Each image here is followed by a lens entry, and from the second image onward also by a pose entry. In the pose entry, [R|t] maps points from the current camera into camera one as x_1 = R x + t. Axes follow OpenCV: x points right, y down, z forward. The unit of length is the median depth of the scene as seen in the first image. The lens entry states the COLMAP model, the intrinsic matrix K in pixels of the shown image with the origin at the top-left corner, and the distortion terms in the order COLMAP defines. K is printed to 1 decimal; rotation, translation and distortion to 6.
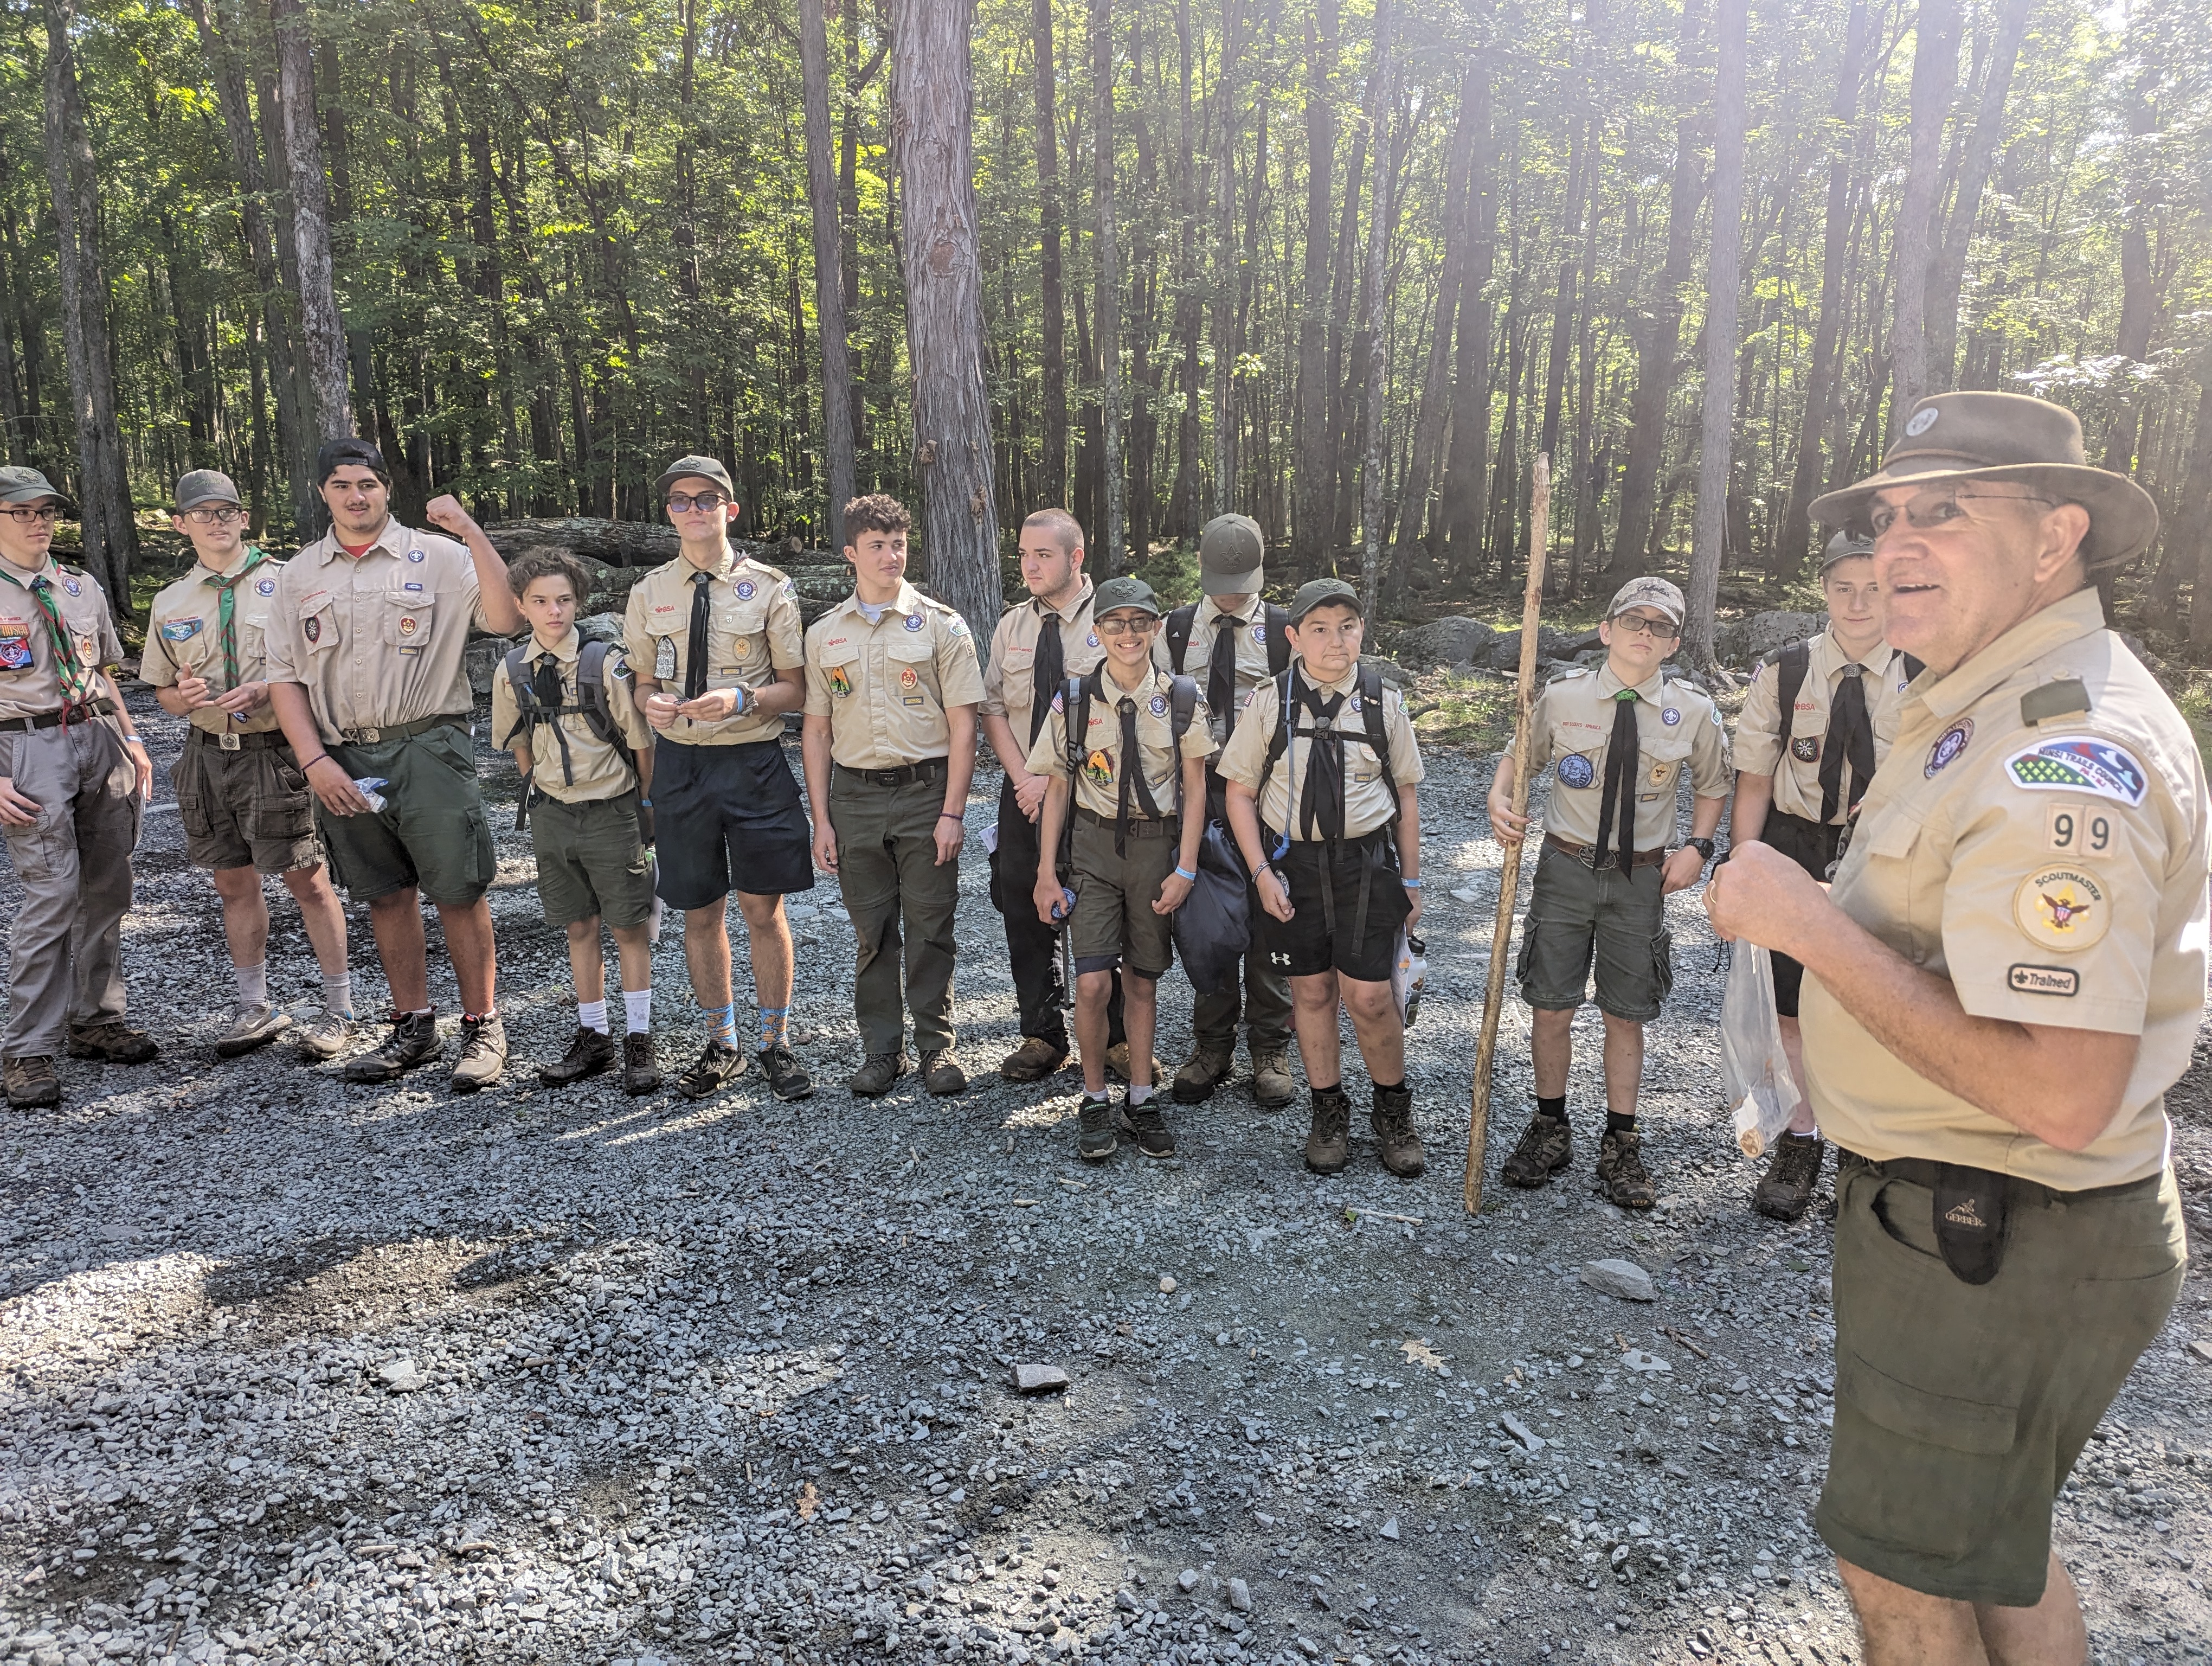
lens RADIAL K [[1587.5, 0, 1088.8], [0, 1587.5, 828.3], [0, 0, 1]] dist [0.052660, -0.050759]
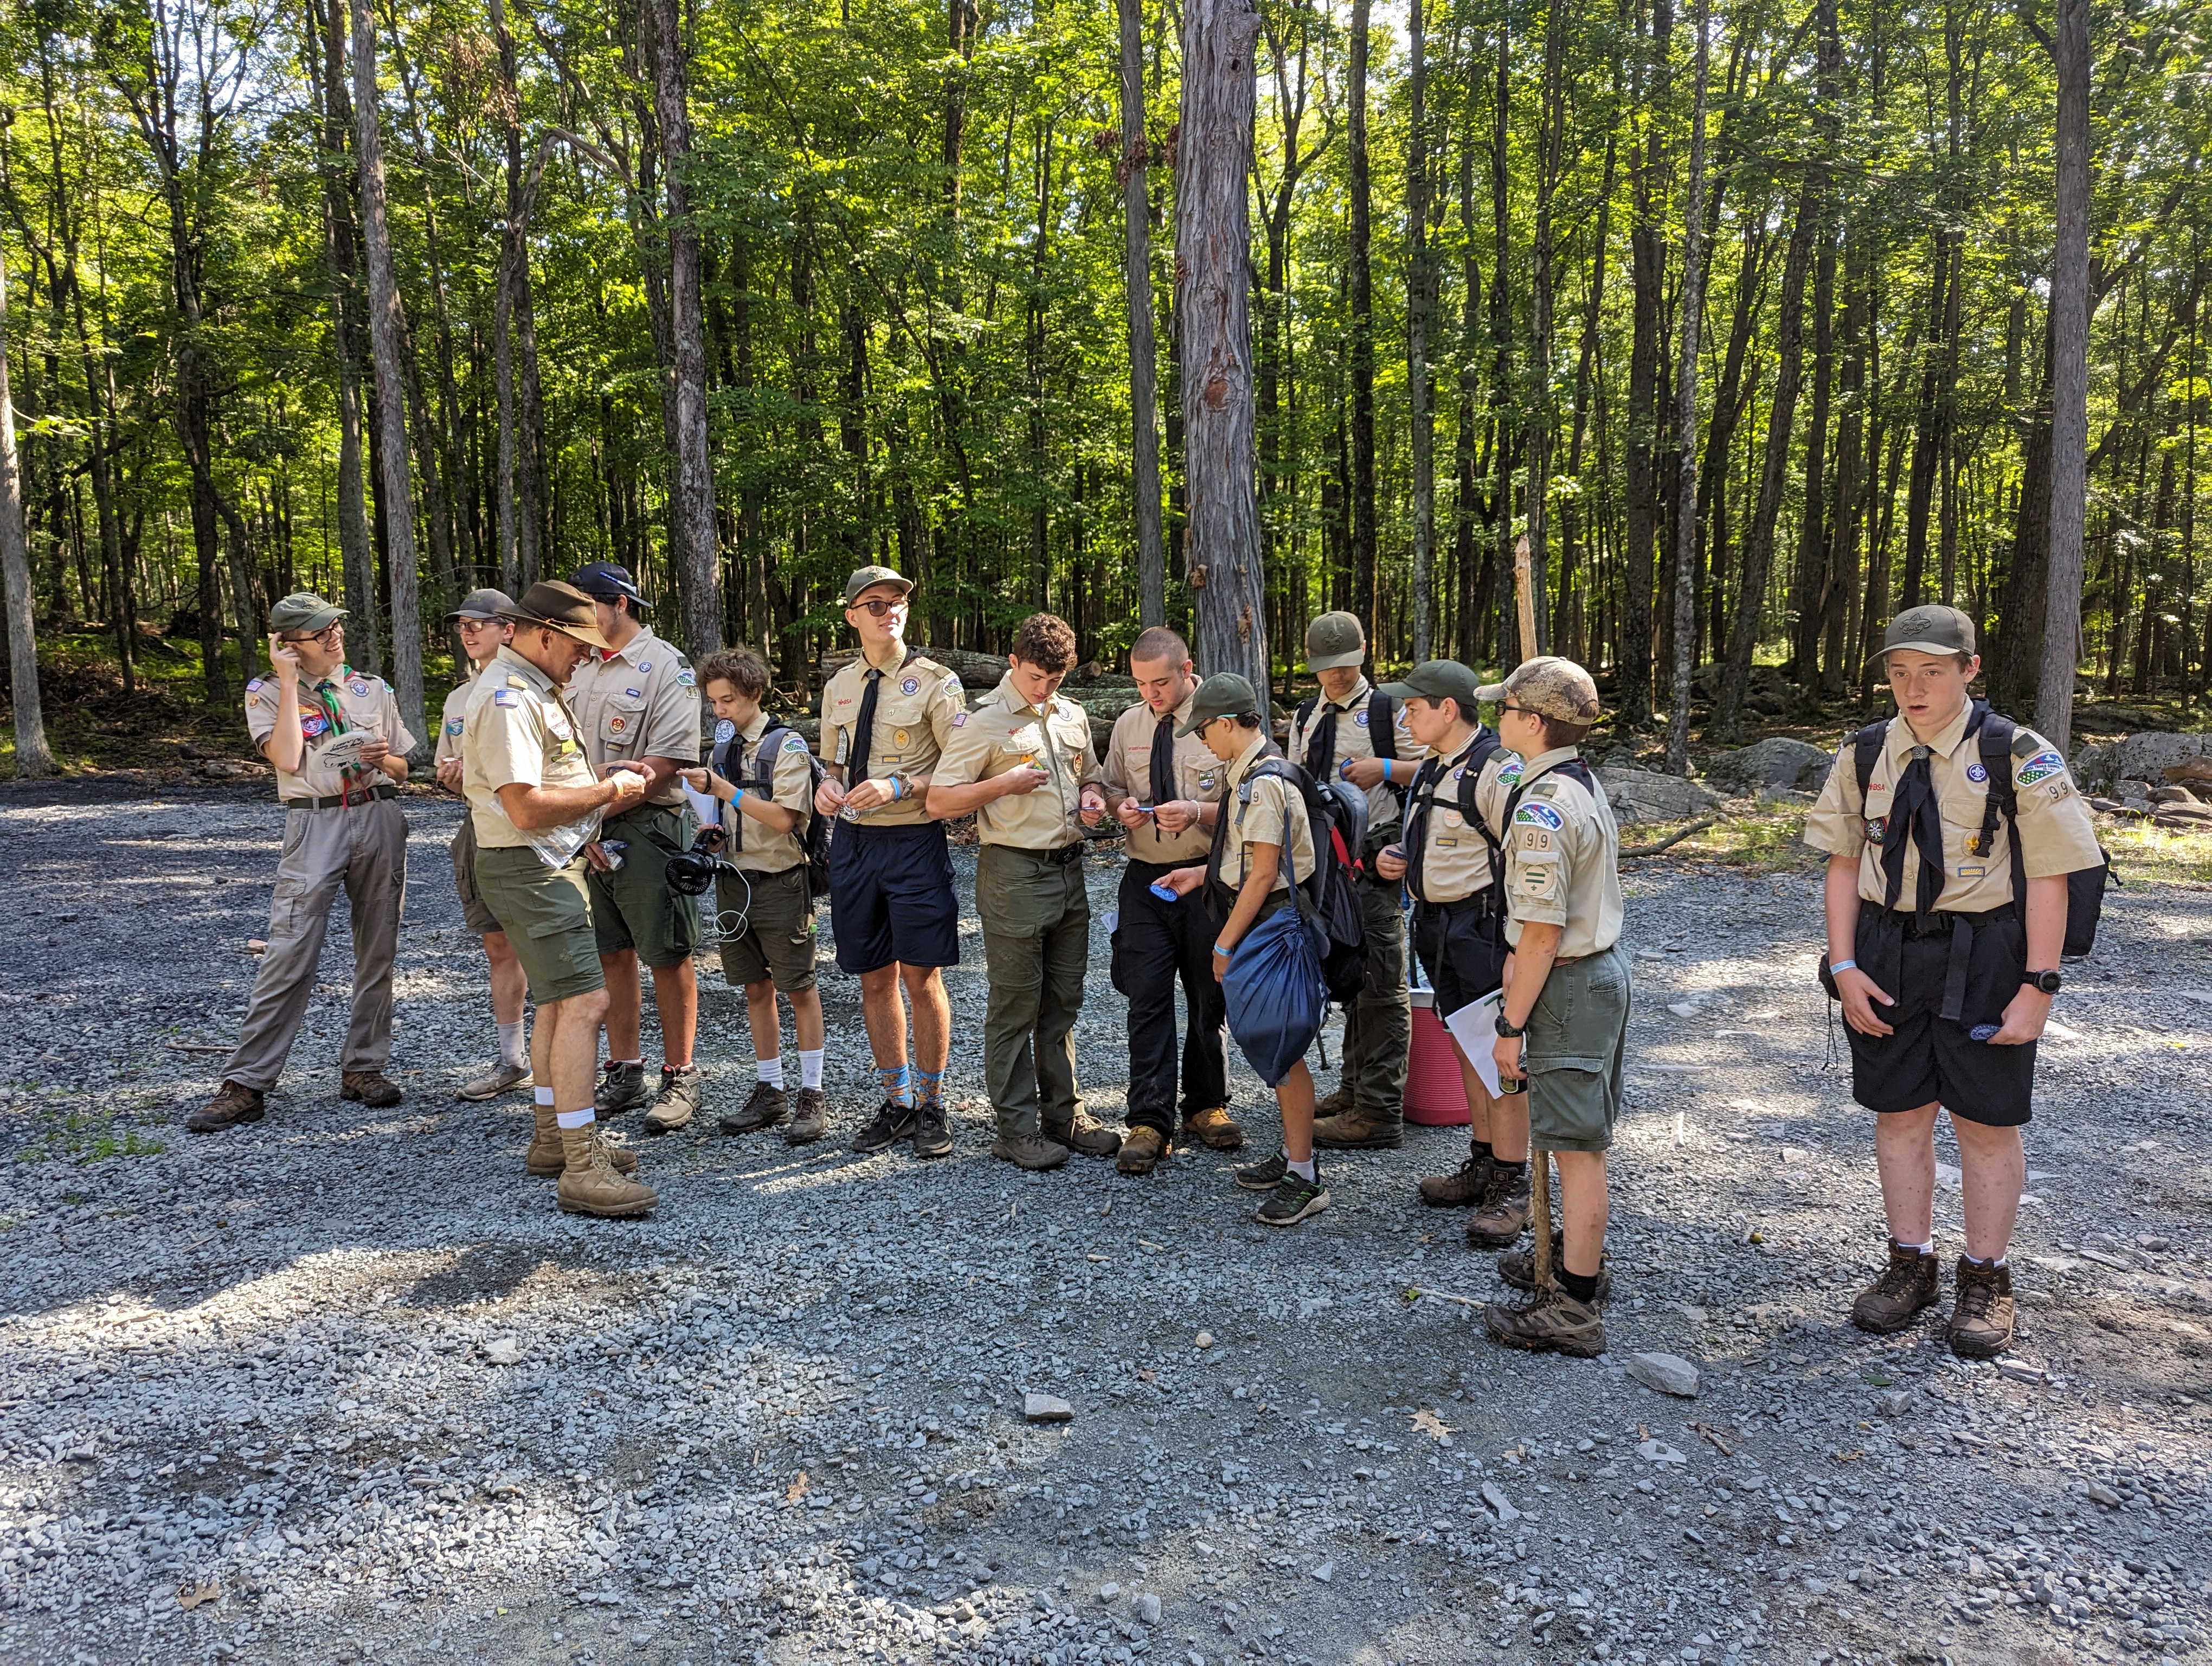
lens RADIAL K [[1587.5, 0, 1088.8], [0, 1587.5, 828.3], [0, 0, 1]] dist [0.052660, -0.050759]
pose [[0.975677, 0.014767, -0.218713, 0.222373], [-0.032623, 0.996399, -0.078260, 0.045882], [0.216770, 0.083492, 0.972646, -0.049195]]
